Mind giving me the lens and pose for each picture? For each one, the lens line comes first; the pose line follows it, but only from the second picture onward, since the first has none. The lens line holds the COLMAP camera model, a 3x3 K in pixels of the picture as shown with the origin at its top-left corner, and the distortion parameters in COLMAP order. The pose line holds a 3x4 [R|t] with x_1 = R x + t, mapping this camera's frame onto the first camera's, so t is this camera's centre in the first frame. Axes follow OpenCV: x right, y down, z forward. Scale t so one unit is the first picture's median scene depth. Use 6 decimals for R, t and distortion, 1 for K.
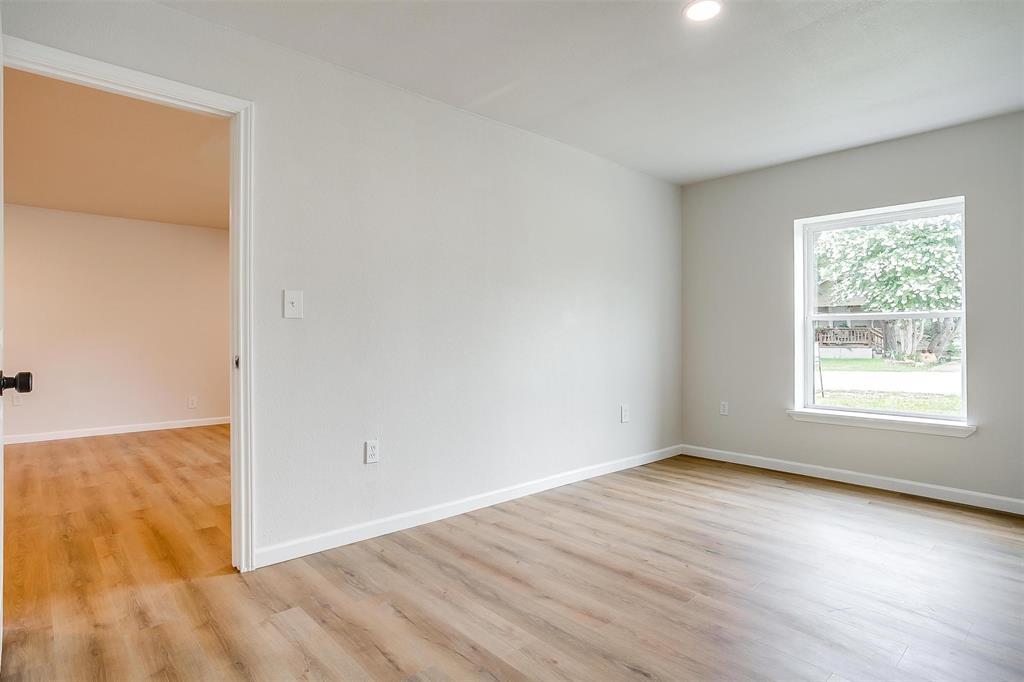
lens RADIAL K [[521.1, 0, 542.9], [0, 521.1, 341.0], [0, 0, 1]] dist [-0.049655, 0.028674]
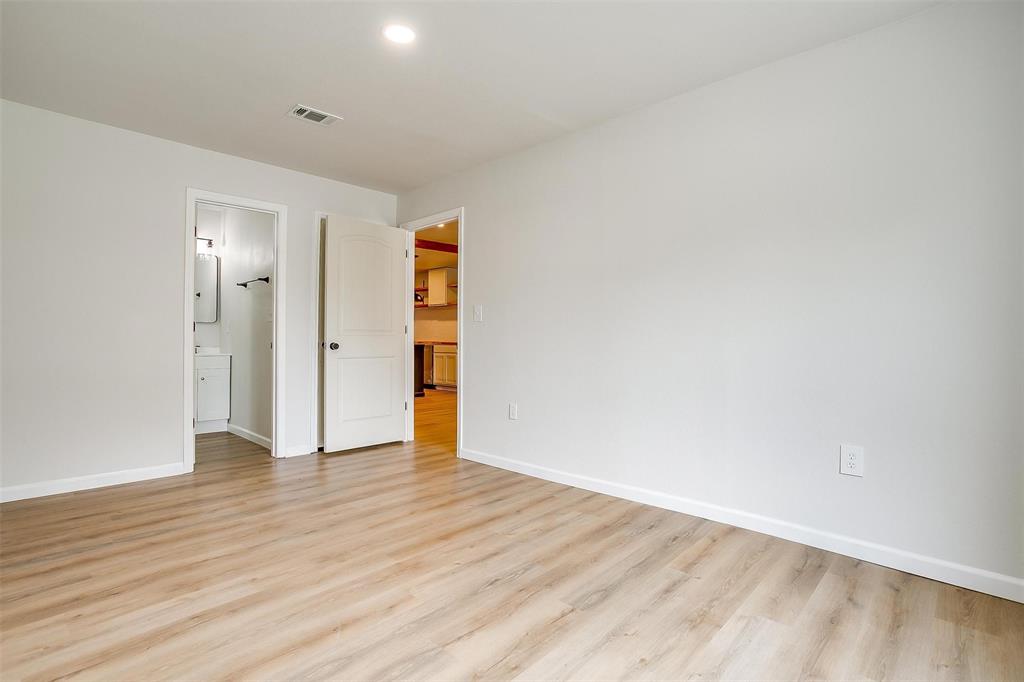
lens RADIAL K [[497.5, 0, 509.4], [0, 497.5, 339.9], [0, 0, 1]] dist [-0.046947, 0.026316]
pose [[0.054348, 0.004513, -0.998512, 0.980941], [-0.006081, 0.999973, 0.004189, 0.005037], [0.998504, 0.005844, 0.054374, 0.839928]]
